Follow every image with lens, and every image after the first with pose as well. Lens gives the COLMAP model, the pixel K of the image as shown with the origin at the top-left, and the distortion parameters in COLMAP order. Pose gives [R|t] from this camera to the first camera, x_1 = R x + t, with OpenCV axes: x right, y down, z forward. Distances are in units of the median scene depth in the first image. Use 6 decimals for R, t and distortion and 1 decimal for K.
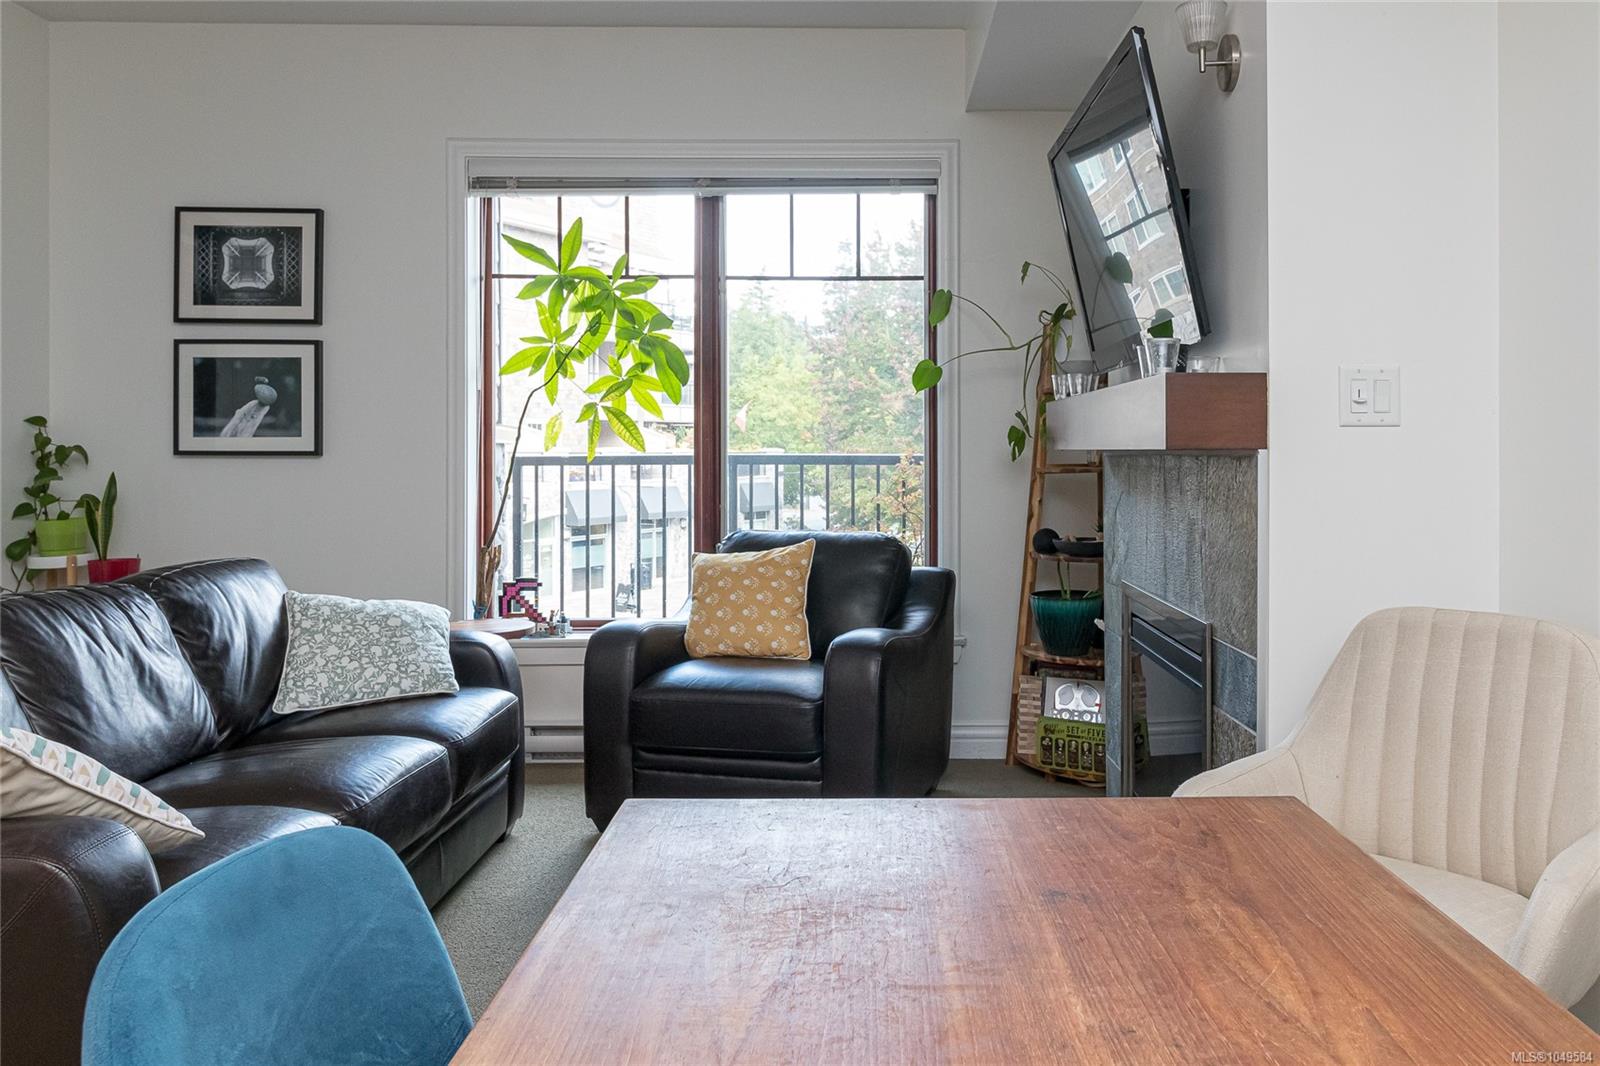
lens RADIAL K [[1190.9, 0, 858.8], [0, 1190.9, 452.4], [0, 0, 1]] dist [-0.004779, -0.001711]
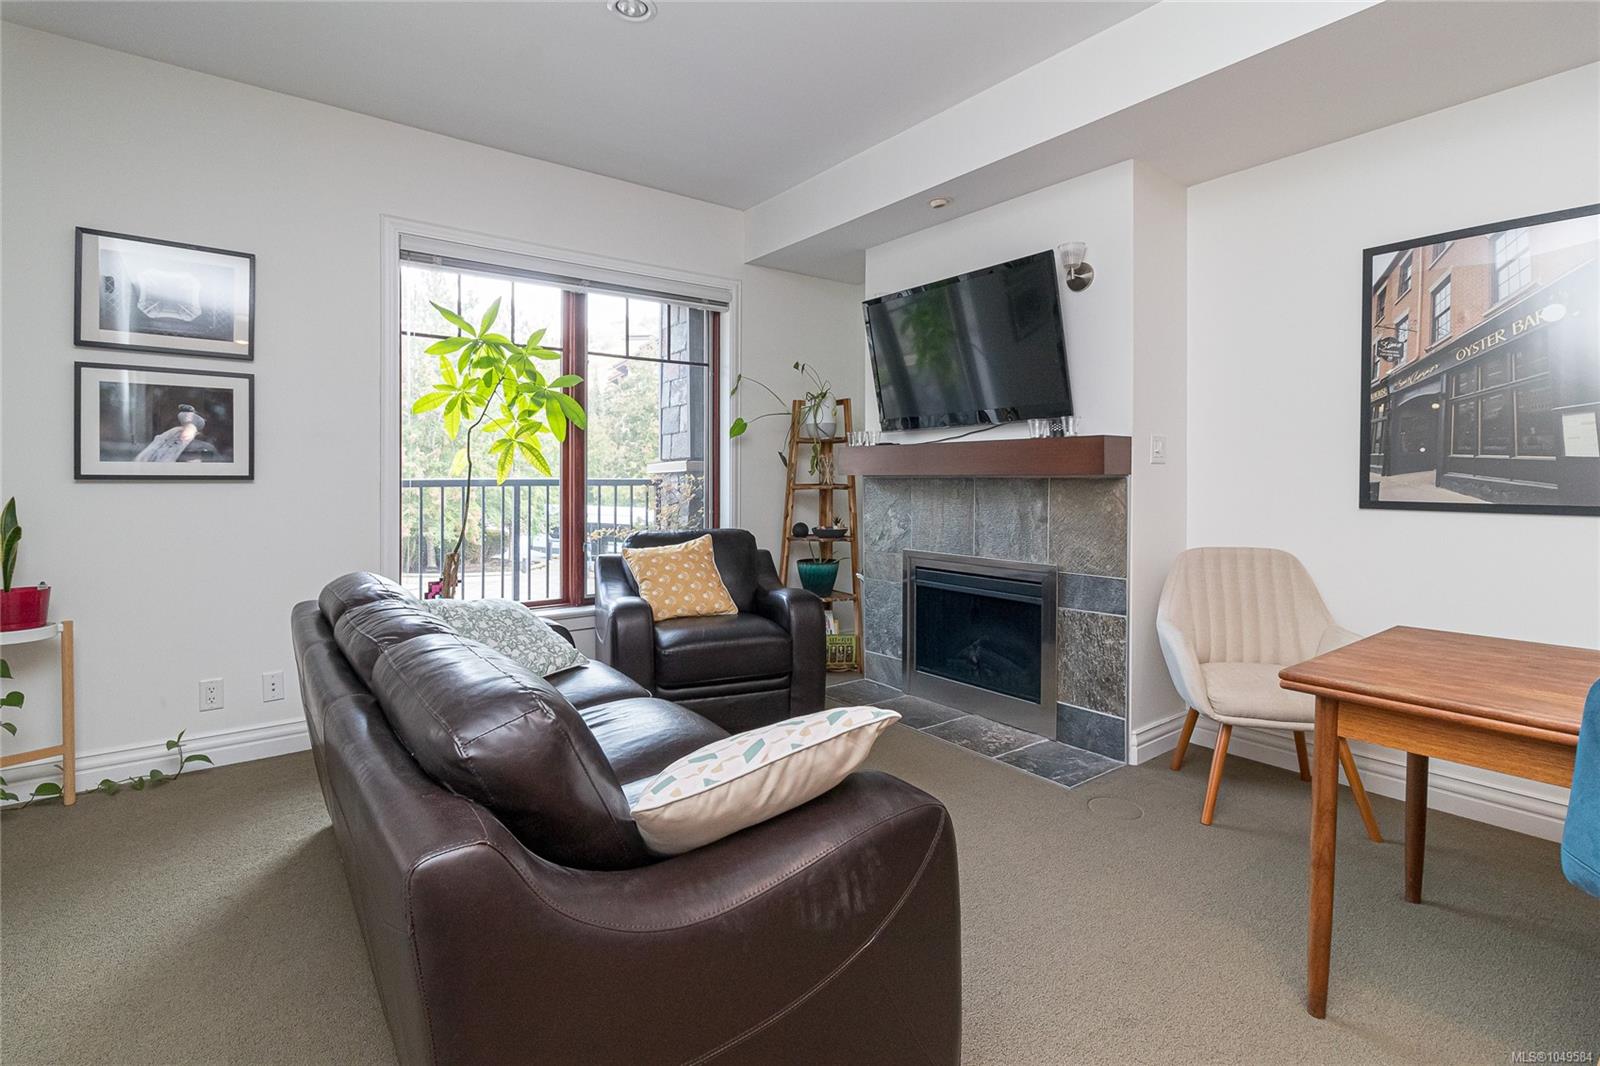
lens RADIAL K [[768.2, 0, 662.8], [0, 768.2, 482.7], [0, 0, 1]] dist [0.000920, -0.000123]
pose [[0.823320, -0.003470, 0.567566, -0.547835], [-0.000047, 0.999981, 0.006181, 0.001126], [-0.567577, -0.005115, 0.823305, 0.201598]]
